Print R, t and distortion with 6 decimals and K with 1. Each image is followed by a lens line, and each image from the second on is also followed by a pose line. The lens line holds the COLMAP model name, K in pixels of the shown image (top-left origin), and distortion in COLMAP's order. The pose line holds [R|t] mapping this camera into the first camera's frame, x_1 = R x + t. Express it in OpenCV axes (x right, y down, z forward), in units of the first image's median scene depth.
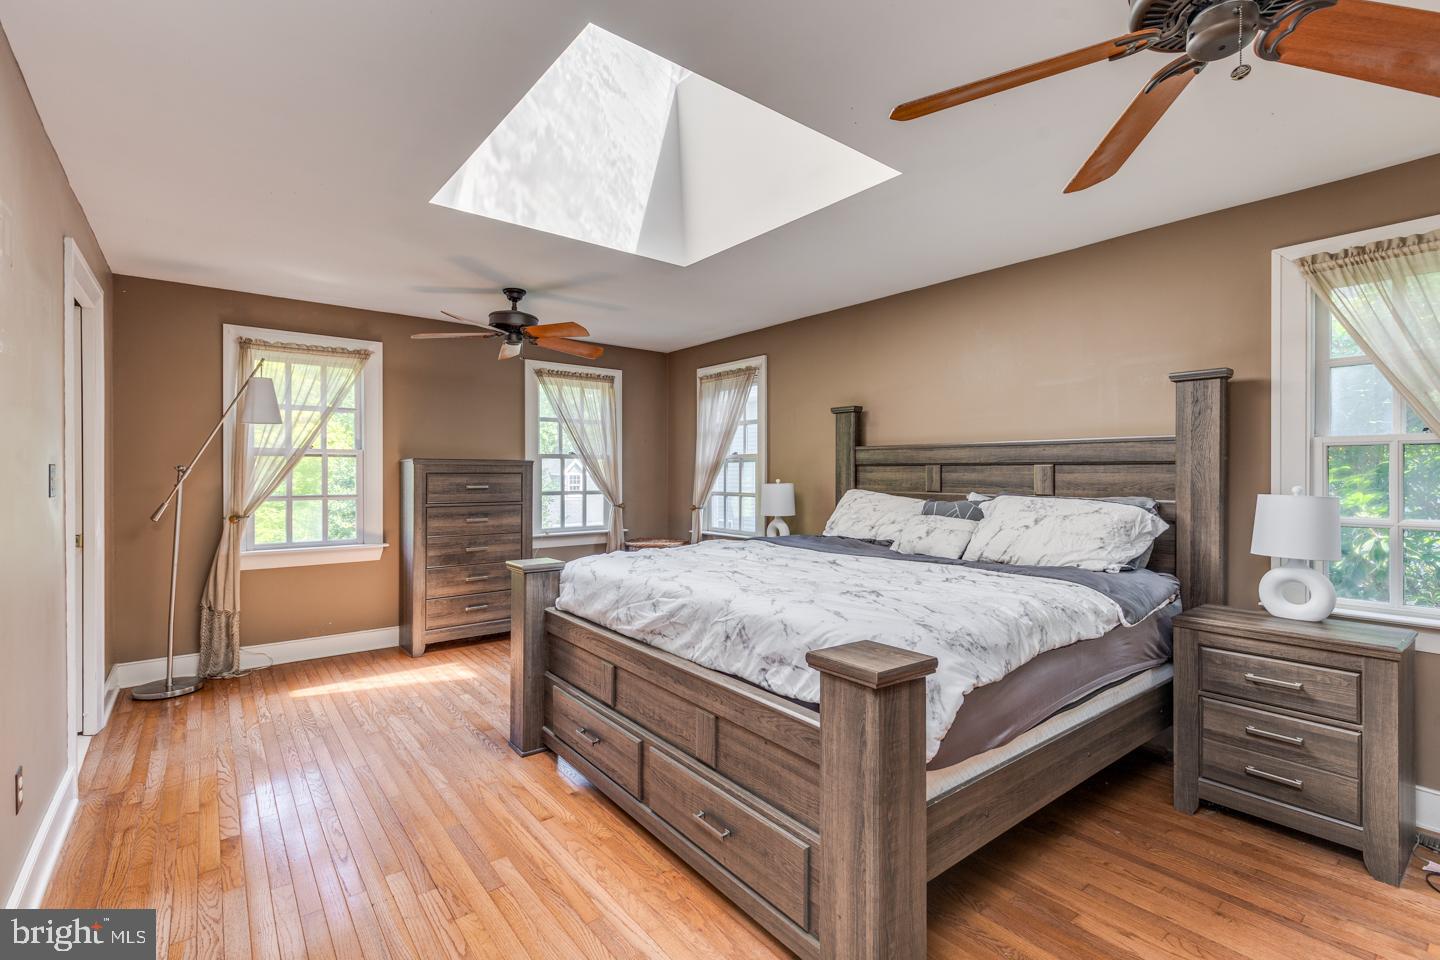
lens RADIAL K [[647.5, 0, 726.2], [0, 647.5, 472.6], [0, 0, 1]] dist [0.006519, -0.001863]
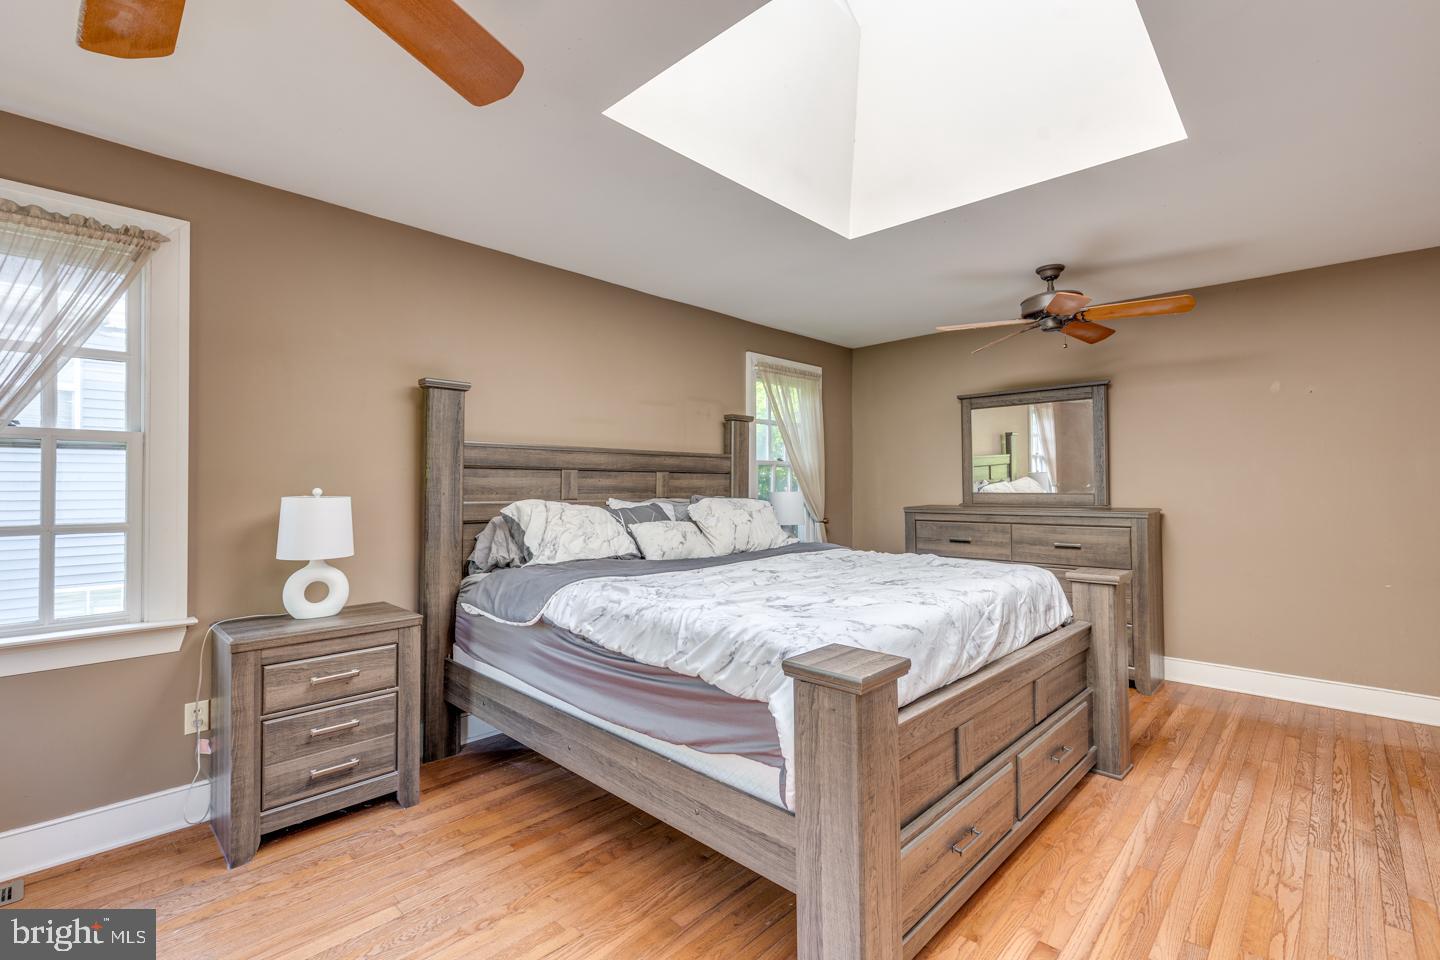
lens RADIAL K [[647.5, 0, 728.8], [0, 647.5, 483.3], [0, 0, 1]] dist [0.006519, -0.001863]
pose [[-0.129330, 0.000513, 0.991601, -0.598581], [0.000546, 1.000000, -0.000446, 0.007119], [-0.991601, 0.000484, -0.129331, 0.908847]]
